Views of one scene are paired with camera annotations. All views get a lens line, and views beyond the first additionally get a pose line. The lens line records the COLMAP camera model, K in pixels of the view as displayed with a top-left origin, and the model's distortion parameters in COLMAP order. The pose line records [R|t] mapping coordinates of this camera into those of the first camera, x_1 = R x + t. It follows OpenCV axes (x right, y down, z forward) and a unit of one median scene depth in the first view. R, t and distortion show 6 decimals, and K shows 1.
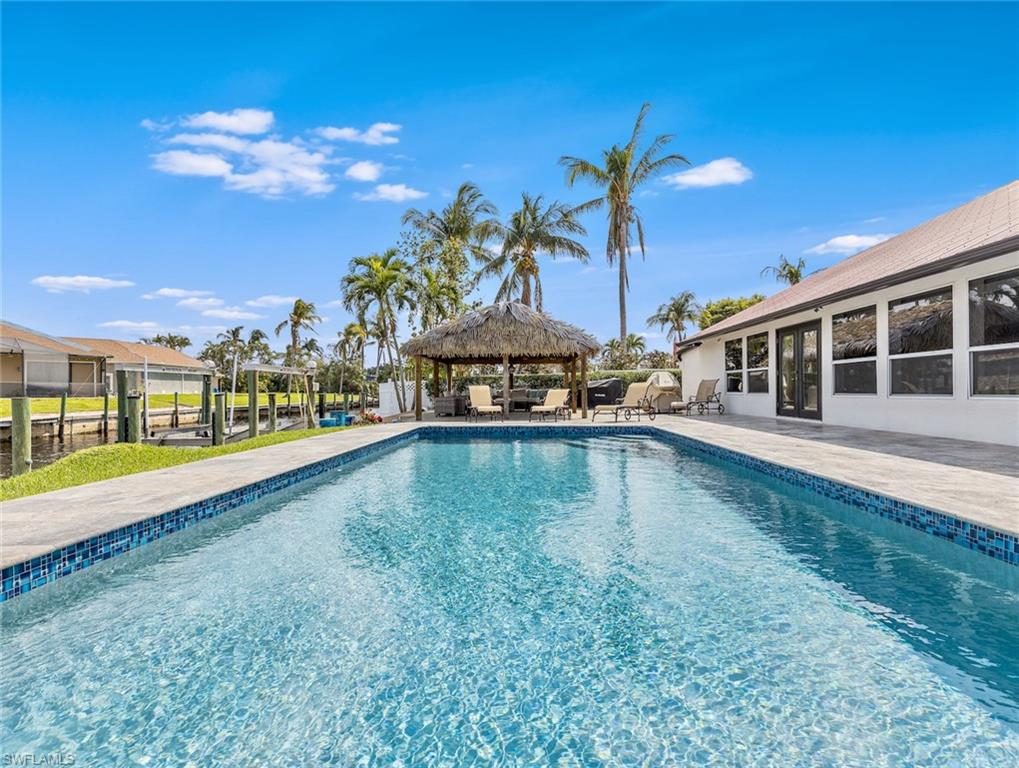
lens RADIAL K [[514.3, 0, 513.5], [0, 514.3, 385.8], [0, 0, 1]] dist [0.005636, 0.000191]
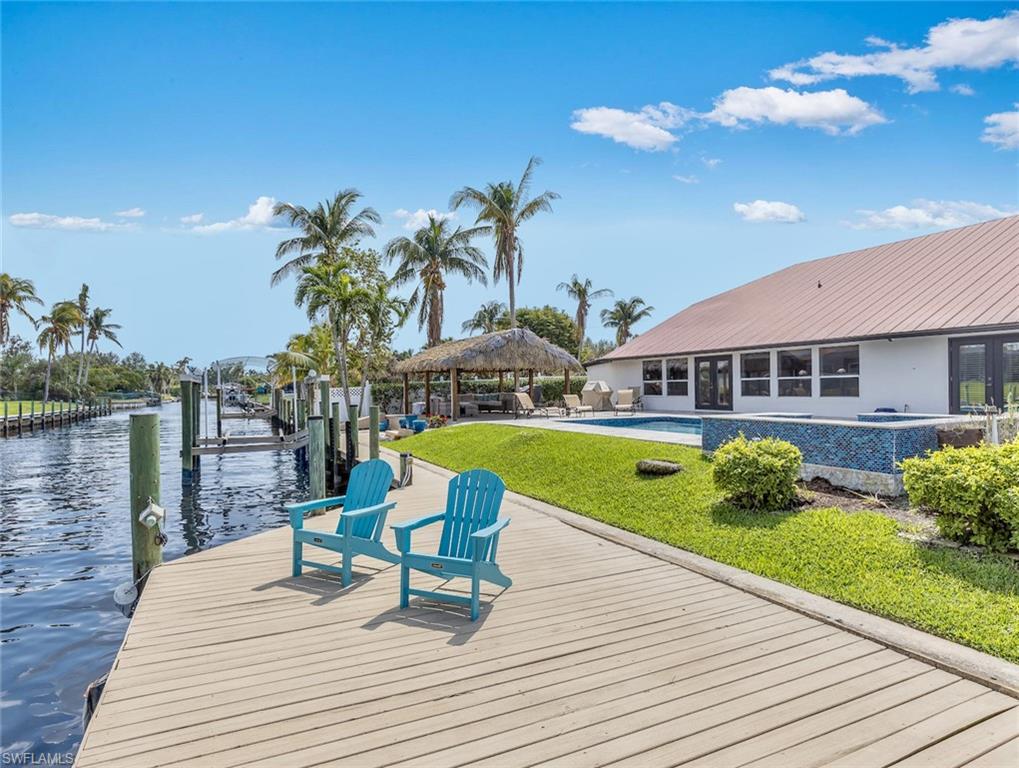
lens RADIAL K [[586.5, 0, 511.9], [0, 586.5, 388.2], [0, 0, 1]] dist [0.005557, 0.000617]
pose [[0.882268, -0.006513, 0.470703, -0.744286], [0.004901, 0.999977, 0.004650, -0.018082], [-0.470722, -0.001796, 0.882280, -0.321773]]
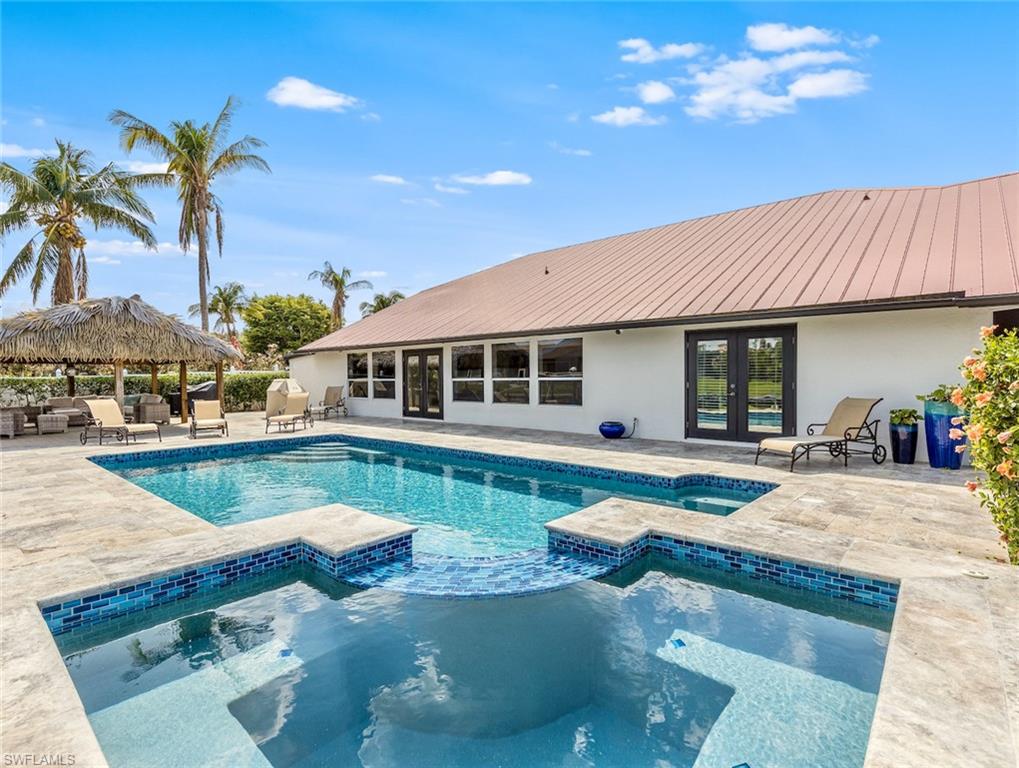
lens RADIAL K [[514.3, 0, 513.5], [0, 514.3, 385.8], [0, 0, 1]] dist [0.005636, 0.000191]
pose [[0.639202, -0.010594, 0.768966, -0.255891], [-0.003442, 0.999856, 0.016636, -0.035182], [-0.769031, -0.013281, 0.639074, -0.036158]]
